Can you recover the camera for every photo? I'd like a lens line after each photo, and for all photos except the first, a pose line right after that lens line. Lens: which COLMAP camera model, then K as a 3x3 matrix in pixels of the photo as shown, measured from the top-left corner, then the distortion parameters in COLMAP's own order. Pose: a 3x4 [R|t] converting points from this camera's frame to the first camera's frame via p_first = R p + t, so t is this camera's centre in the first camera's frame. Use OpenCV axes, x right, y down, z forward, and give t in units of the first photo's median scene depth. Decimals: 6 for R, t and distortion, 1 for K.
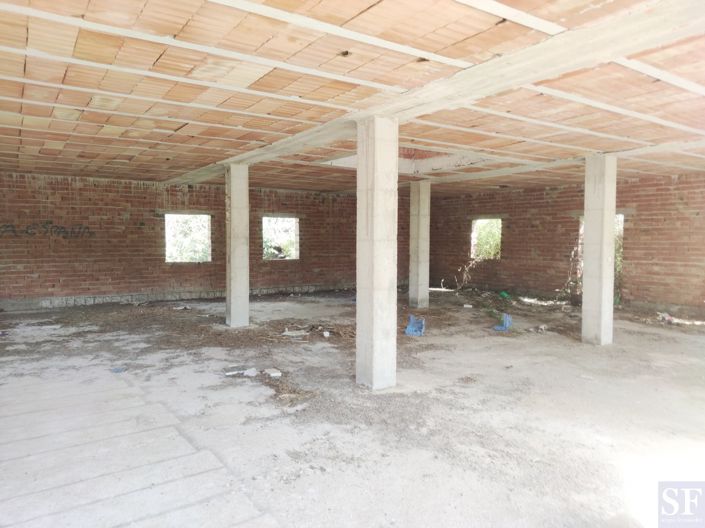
lens RADIAL K [[492.7, 0, 363.4], [0, 492.7, 261.6], [0, 0, 1]] dist [0.038652, -0.003189]
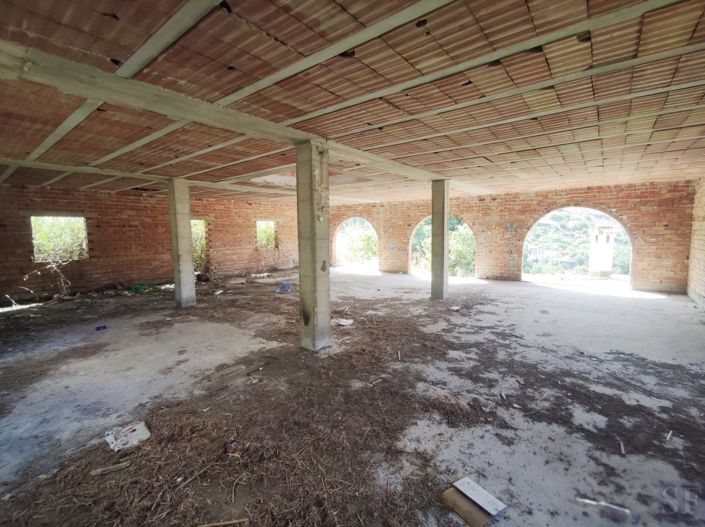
lens RADIAL K [[312.4, 0, 352.5], [0, 312.4, 263.5], [0, 0, 1]] dist [0.032231, -0.010926]
pose [[-0.288135, -0.100898, 0.952259, -0.509775], [0.056432, 0.990916, 0.122069, -0.046685], [-0.955926, 0.088910, -0.279823, 0.727439]]
